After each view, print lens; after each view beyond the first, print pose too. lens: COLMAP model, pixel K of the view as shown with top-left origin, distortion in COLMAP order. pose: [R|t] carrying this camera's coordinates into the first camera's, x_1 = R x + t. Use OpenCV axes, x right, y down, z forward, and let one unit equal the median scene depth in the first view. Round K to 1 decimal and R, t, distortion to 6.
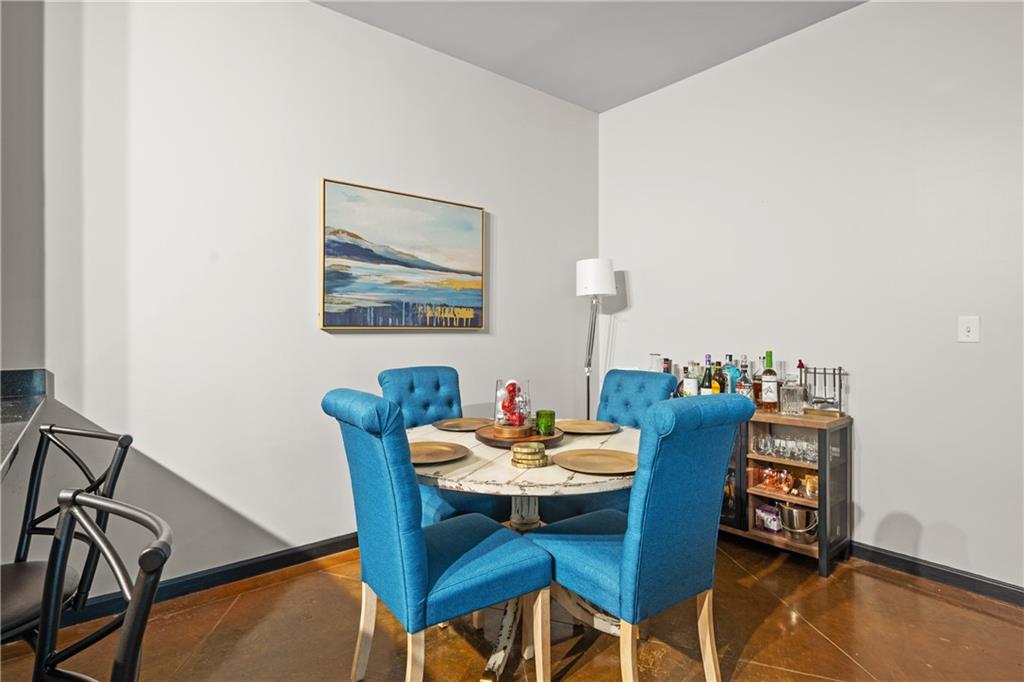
lens RADIAL K [[510.9, 0, 521.9], [0, 510.9, 328.4], [0, 0, 1]] dist [0.002051, -0.001571]
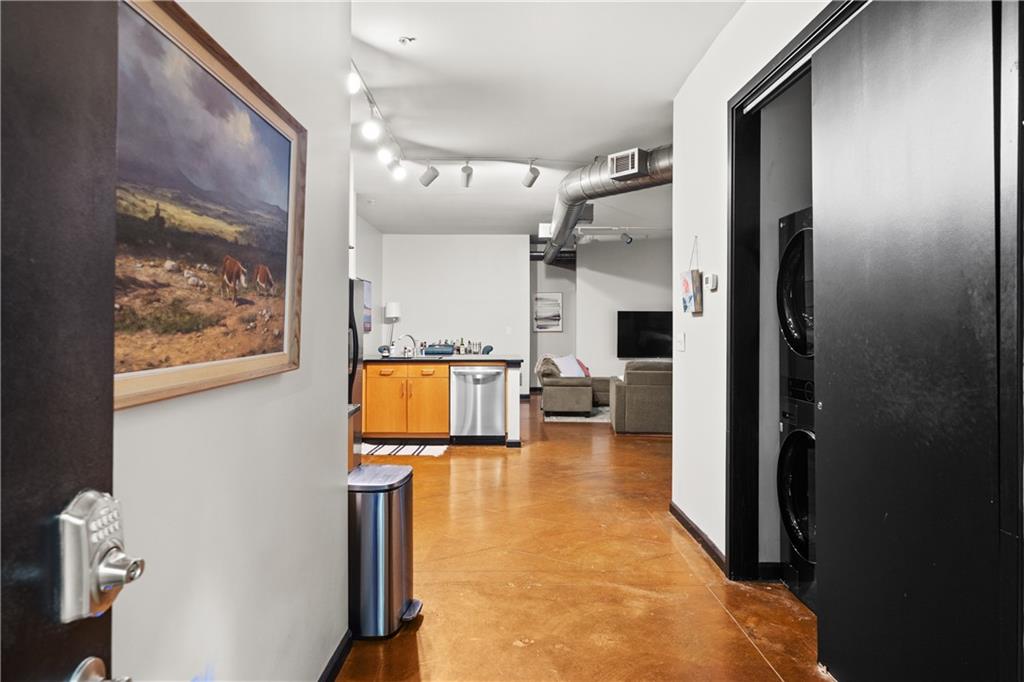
lens RADIAL K [[633.0, 0, 511.3], [0, 633.0, 342.6], [0, 0, 1]] dist [0.000342, 0.000098]
pose [[0.617530, -0.024435, 0.786168, -2.503594], [-0.002776, 0.999443, 0.033245, -0.060166], [-0.786543, -0.022713, 0.617118, -1.714125]]
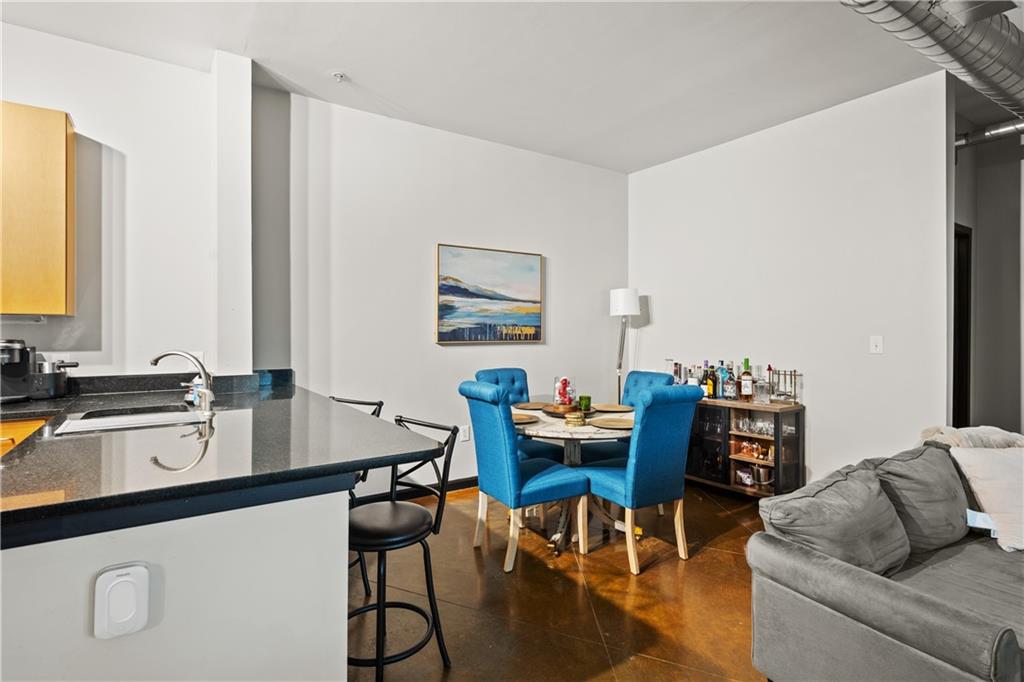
lens RADIAL K [[510.9, 0, 518.3], [0, 510.9, 331.4], [0, 0, 1]] dist [0.002051, -0.001571]
pose [[0.995484, -0.001798, -0.094911, -0.007850], [0.002279, 0.999985, 0.004964, -0.040585], [0.094901, -0.005158, 0.995473, -0.482931]]
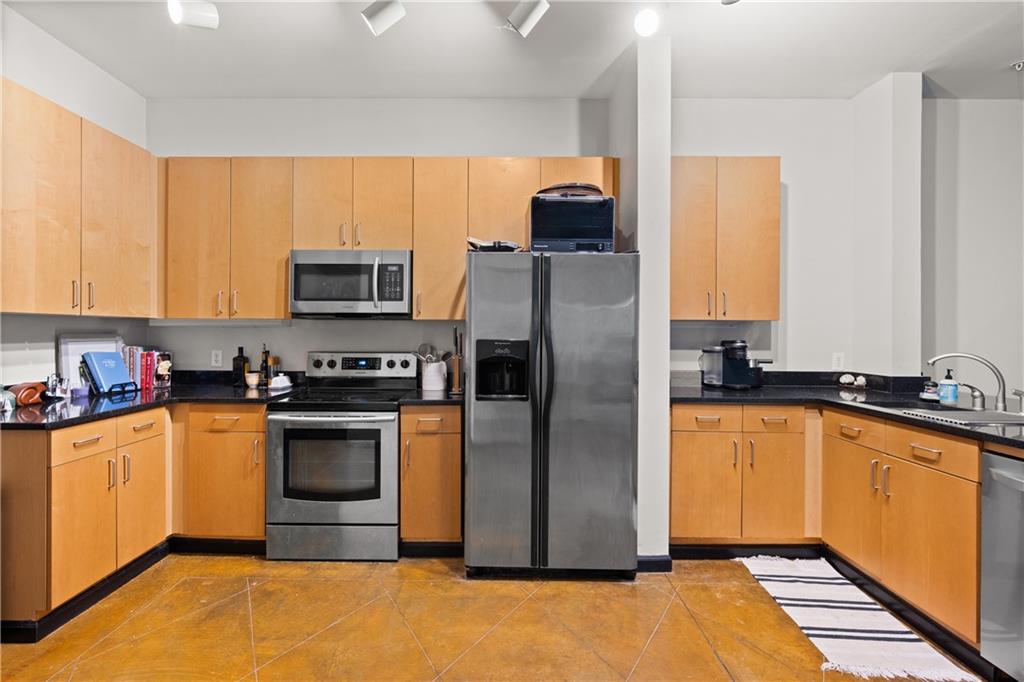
lens RADIAL K [[480.2, 0, 483.7], [0, 480.2, 330.3], [0, 0, 1]] dist [0.001590, 0.000071]
pose [[0.763793, 0.000064, -0.645461, -0.774080], [0.000986, 0.999999, 0.001267, -0.049624], [0.645460, -0.001604, 0.763792, -0.915306]]
